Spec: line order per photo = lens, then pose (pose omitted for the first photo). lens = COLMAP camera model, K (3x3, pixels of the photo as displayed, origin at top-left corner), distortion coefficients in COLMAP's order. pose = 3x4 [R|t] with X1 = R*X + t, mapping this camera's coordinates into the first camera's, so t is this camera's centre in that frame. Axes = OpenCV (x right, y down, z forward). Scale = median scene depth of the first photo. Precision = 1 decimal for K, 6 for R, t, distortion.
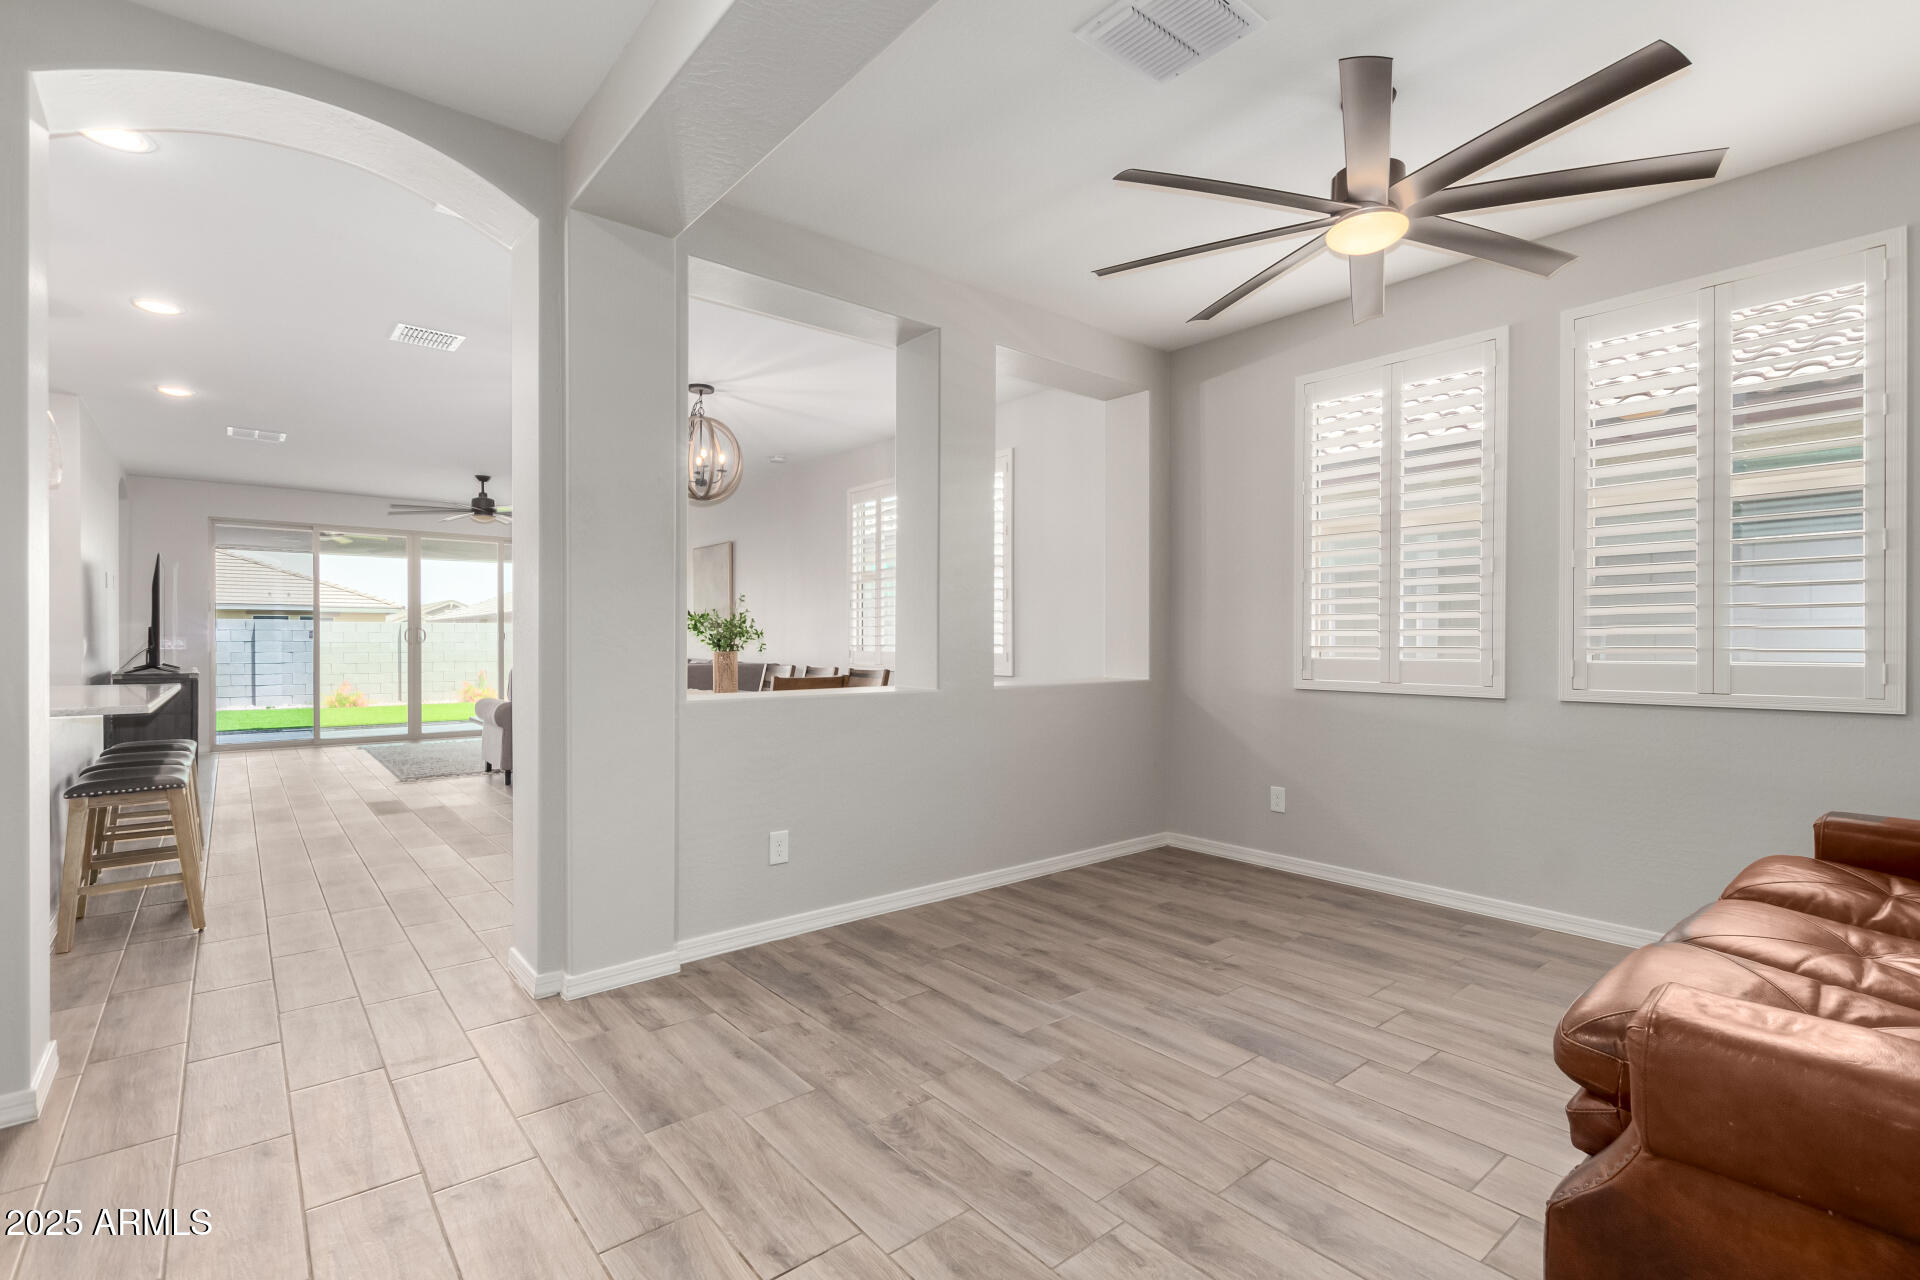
lens RADIAL K [[865.7, 0, 980.0], [0, 865.7, 643.4], [0, 0, 1]] dist [0.013761, -0.009918]
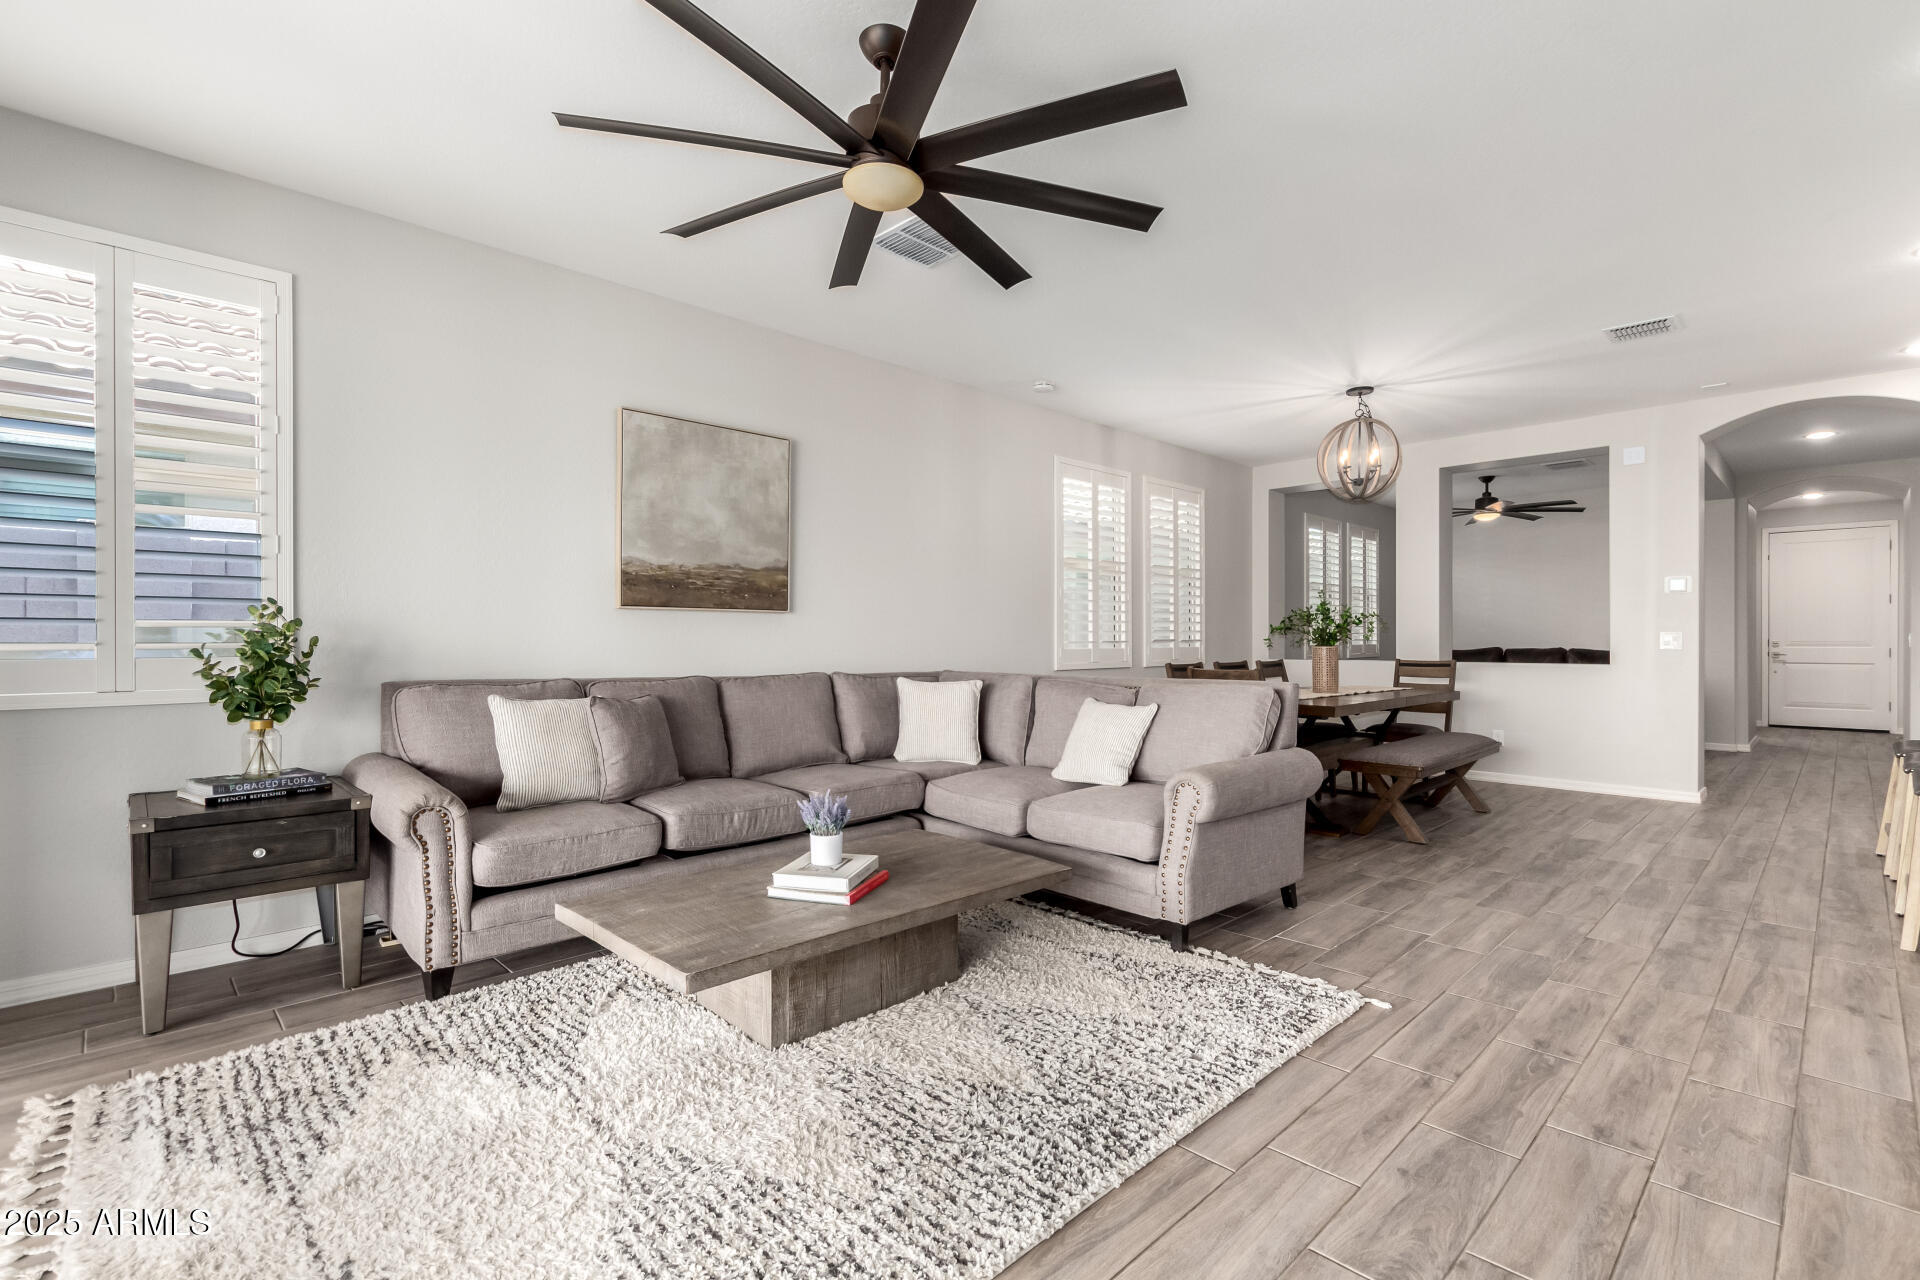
lens RADIAL K [[883.1, 0, 960.0], [0, 883.1, 640.0], [0, 0, 1]] dist [0.001694, -0.001507]
pose [[-0.075750, -0.000934, 0.997126, -0.702649], [-0.002957, 0.999995, 0.000712, -0.001596], [-0.997122, -0.002895, -0.075752, 0.825170]]
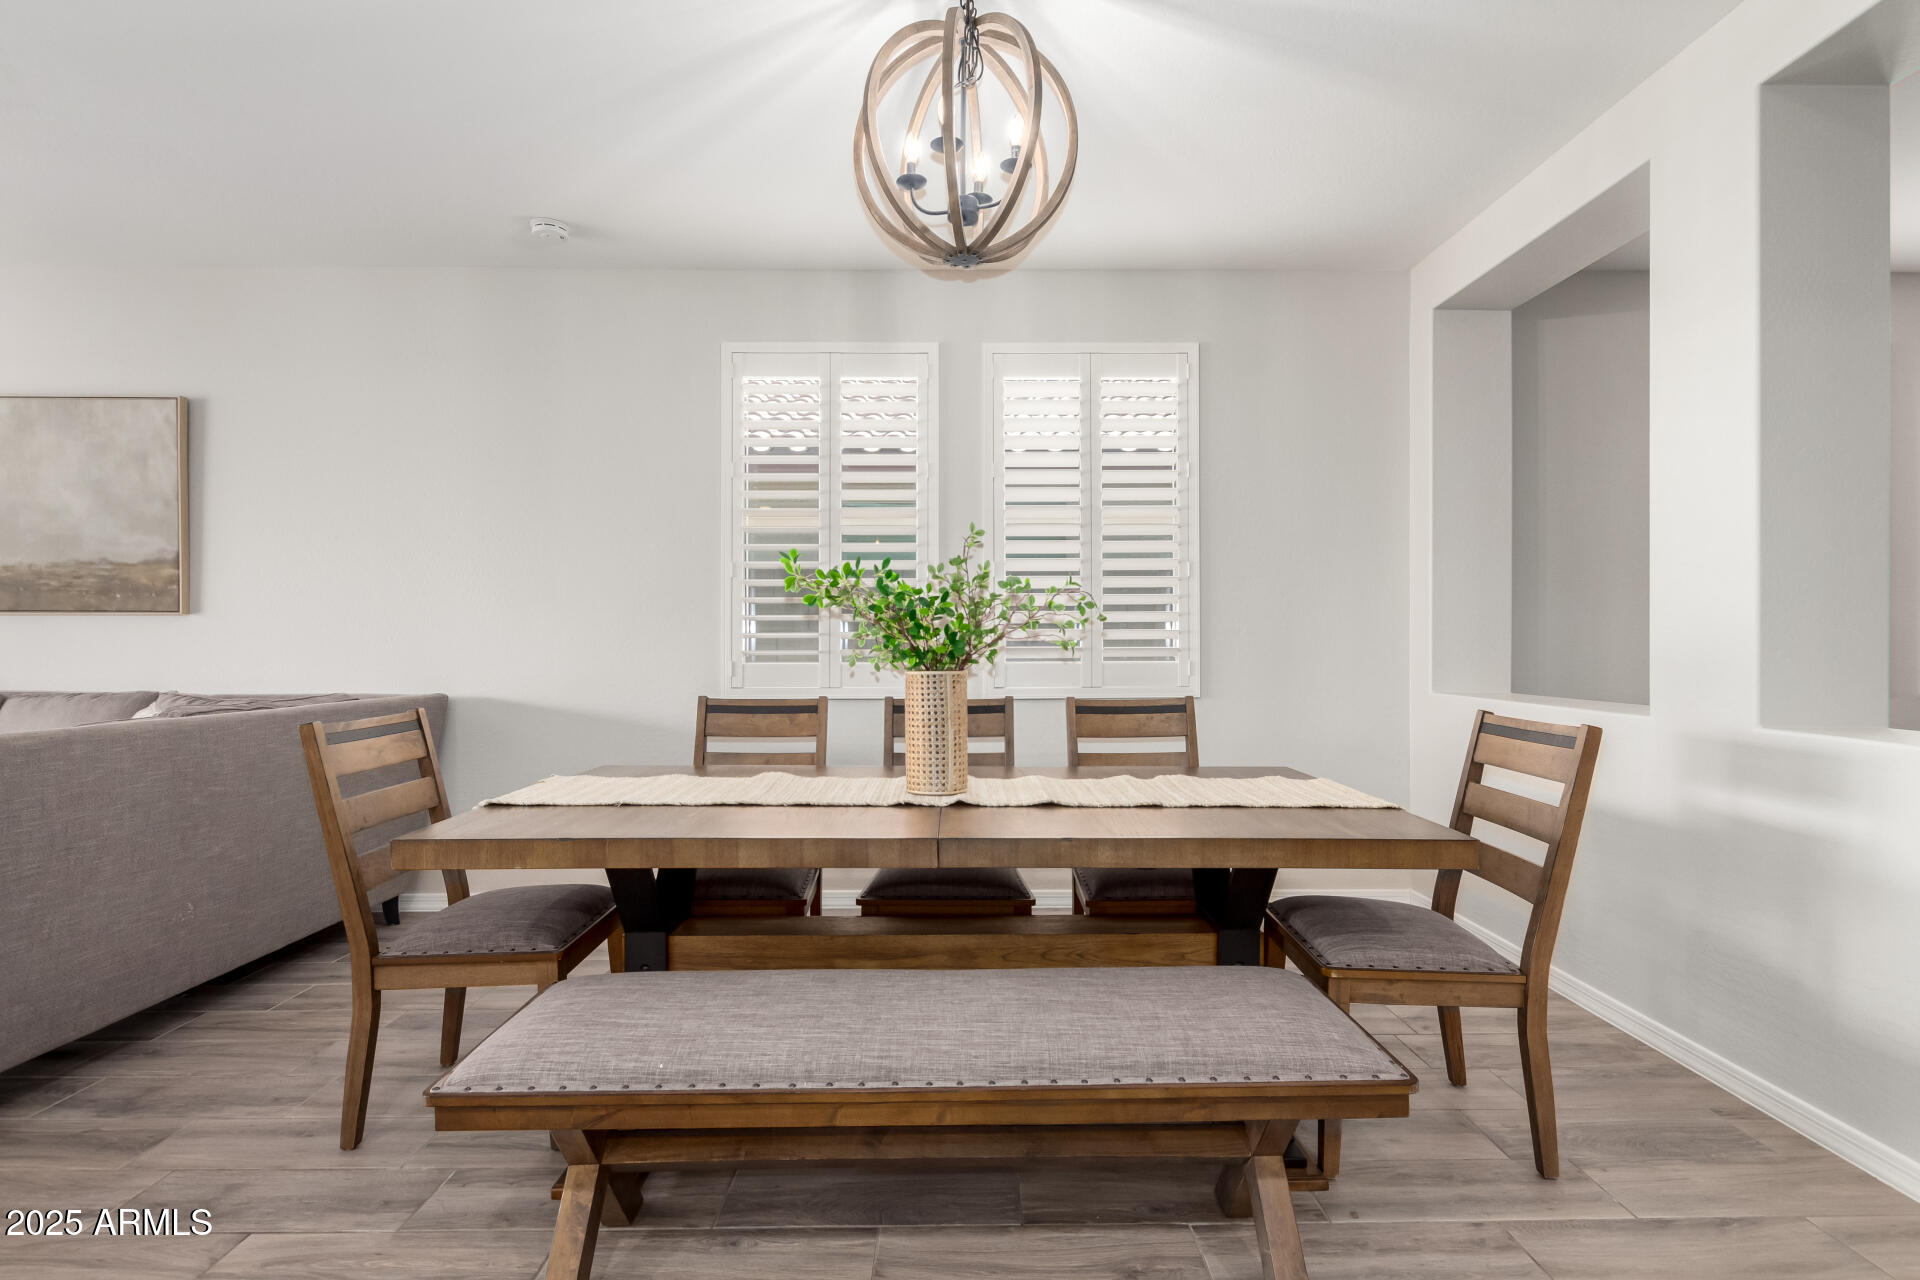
lens RADIAL K [[883.7, 0, 975.8], [0, 883.7, 643.1], [0, 0, 1]] dist [0.000561, -0.000602]
pose [[0.639576, -0.001988, 0.768725, -0.321893], [0.001266, 0.999998, 0.001532, -0.003623], [-0.768727, -0.000007, 0.639577, 0.406675]]
